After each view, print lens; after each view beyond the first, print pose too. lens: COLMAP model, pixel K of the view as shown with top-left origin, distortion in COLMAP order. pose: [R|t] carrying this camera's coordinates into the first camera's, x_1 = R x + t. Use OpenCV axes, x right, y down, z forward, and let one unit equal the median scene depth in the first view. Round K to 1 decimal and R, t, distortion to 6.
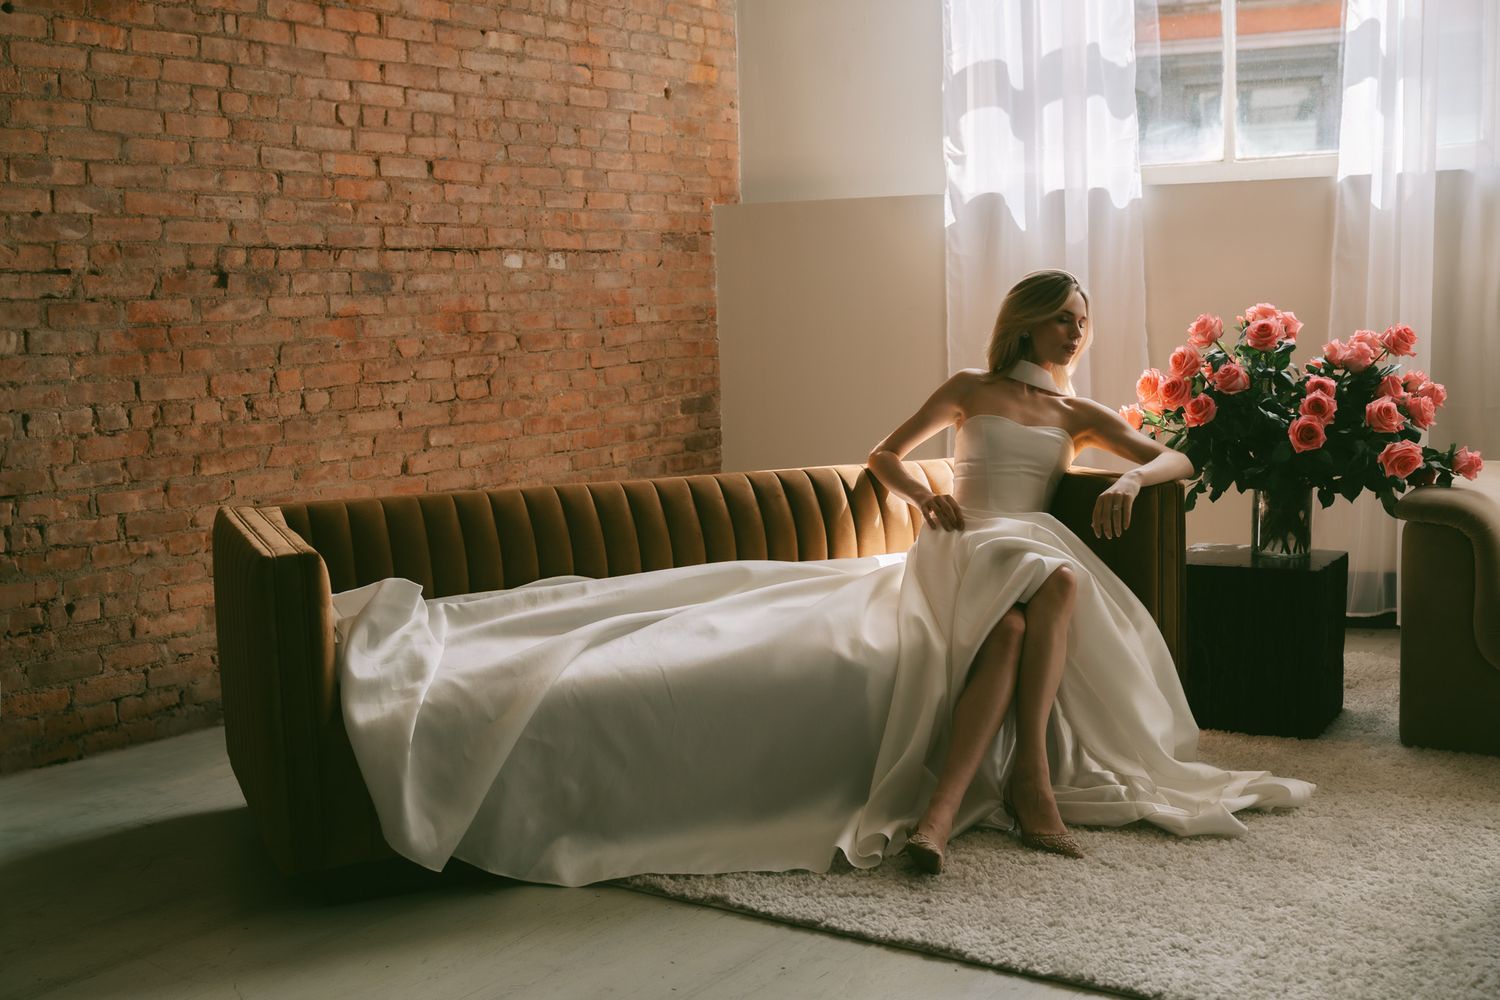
lens RADIAL K [[1770.9, 0, 750.0], [0, 1770.9, 500.0], [0, 0, 1]] dist [0.012869, 0.017386]
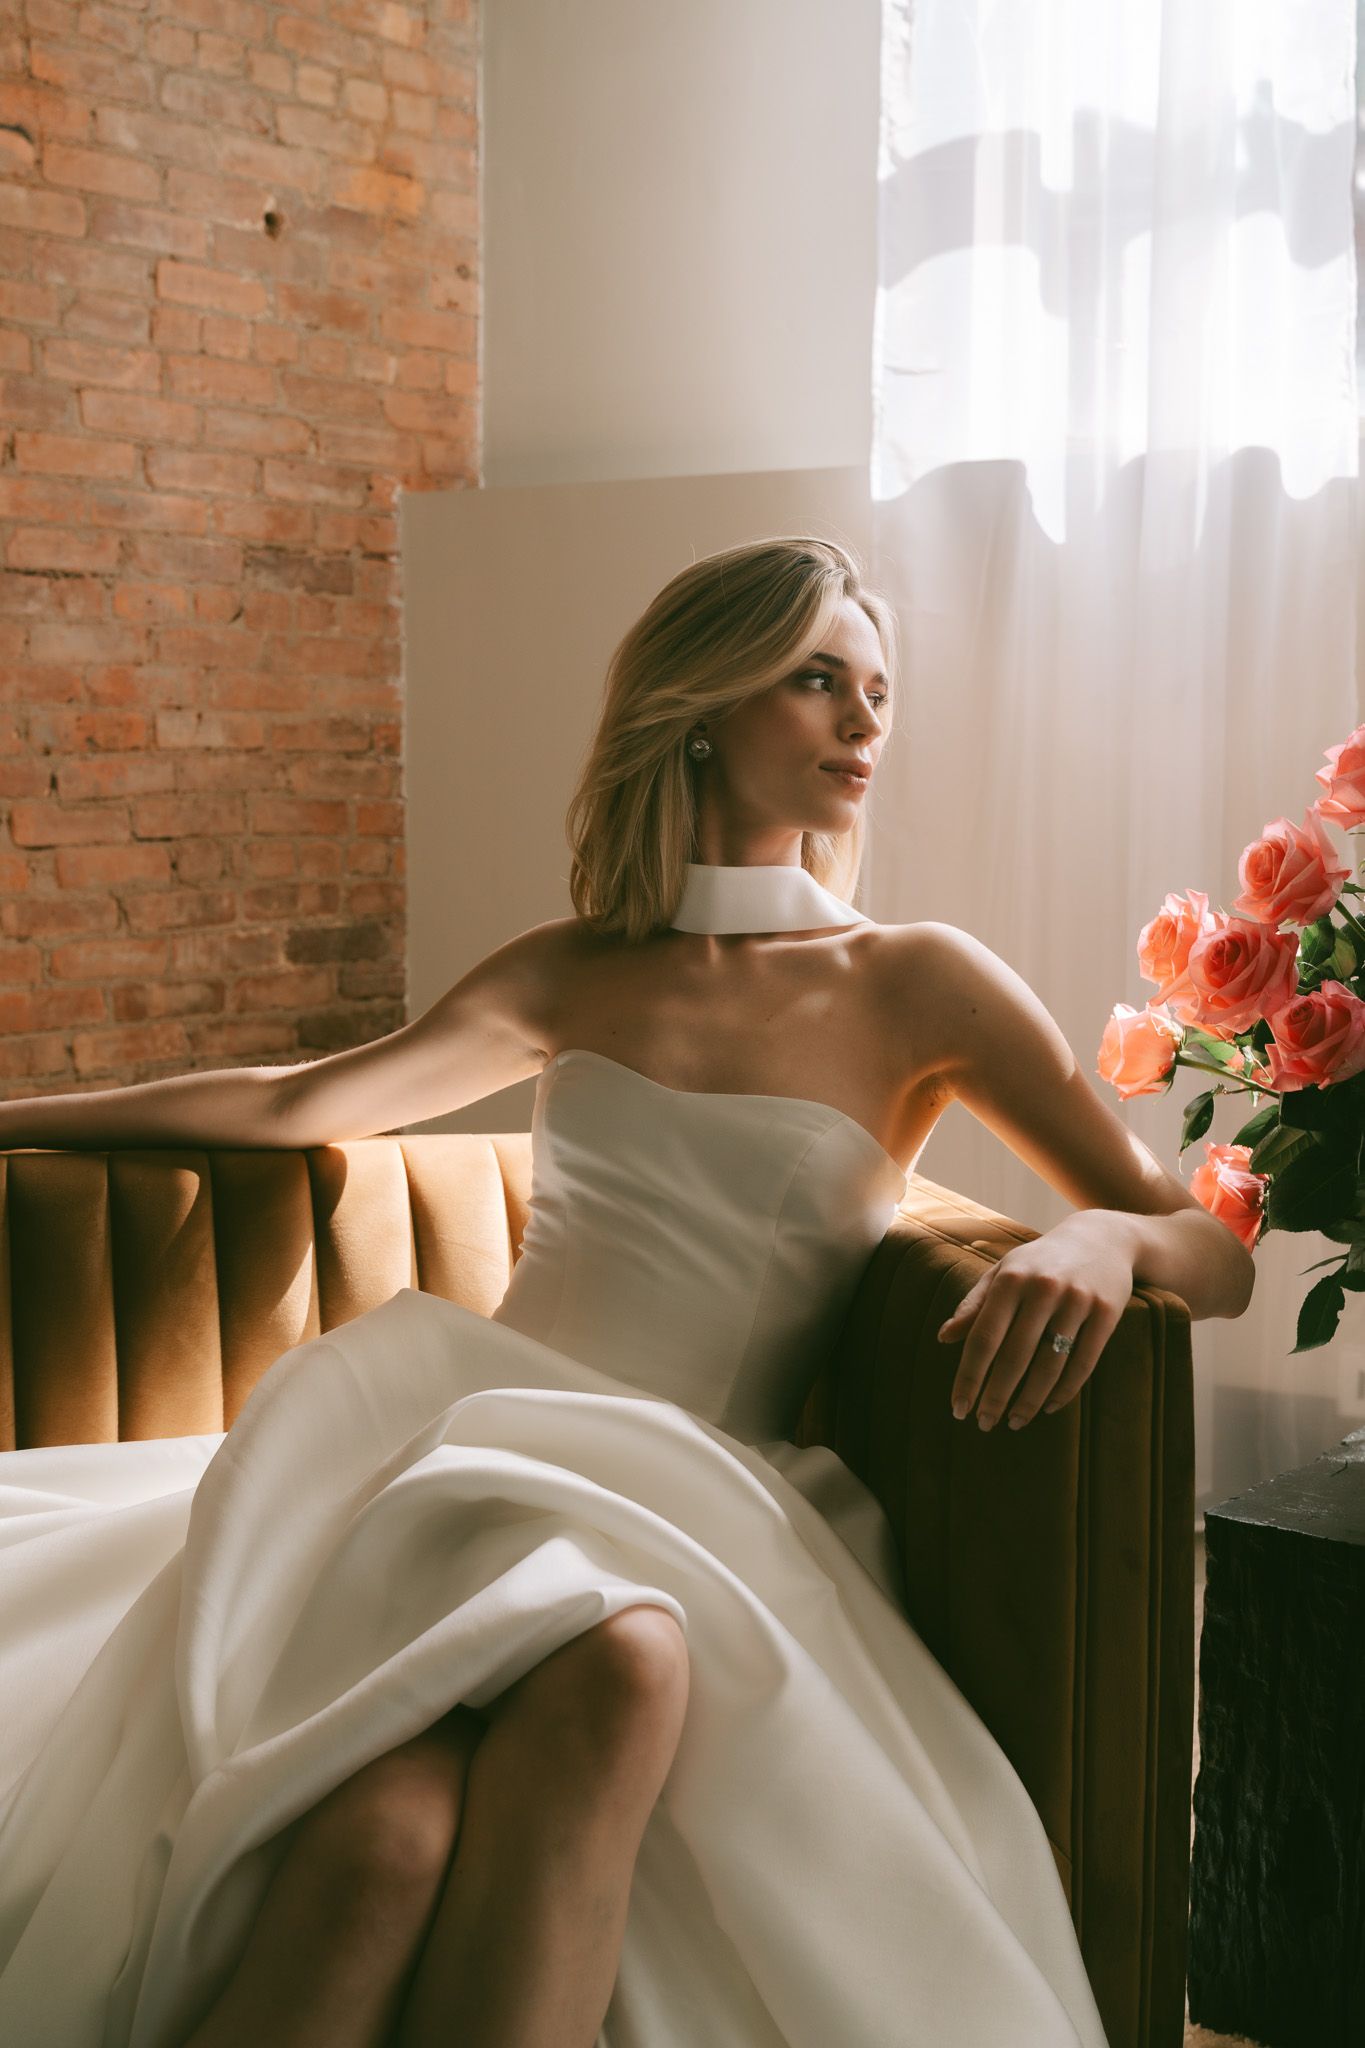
lens RADIAL K [[2480.6, 0, 694.9], [0, 2480.6, 1031.1], [0, 0, 1]] dist [0.013334, -0.011350]
pose [[0.988387, 0.048148, -0.144127, 0.152906], [-0.050481, 0.998646, -0.012572, -0.029723], [0.143326, 0.019702, 0.989479, 0.416664]]
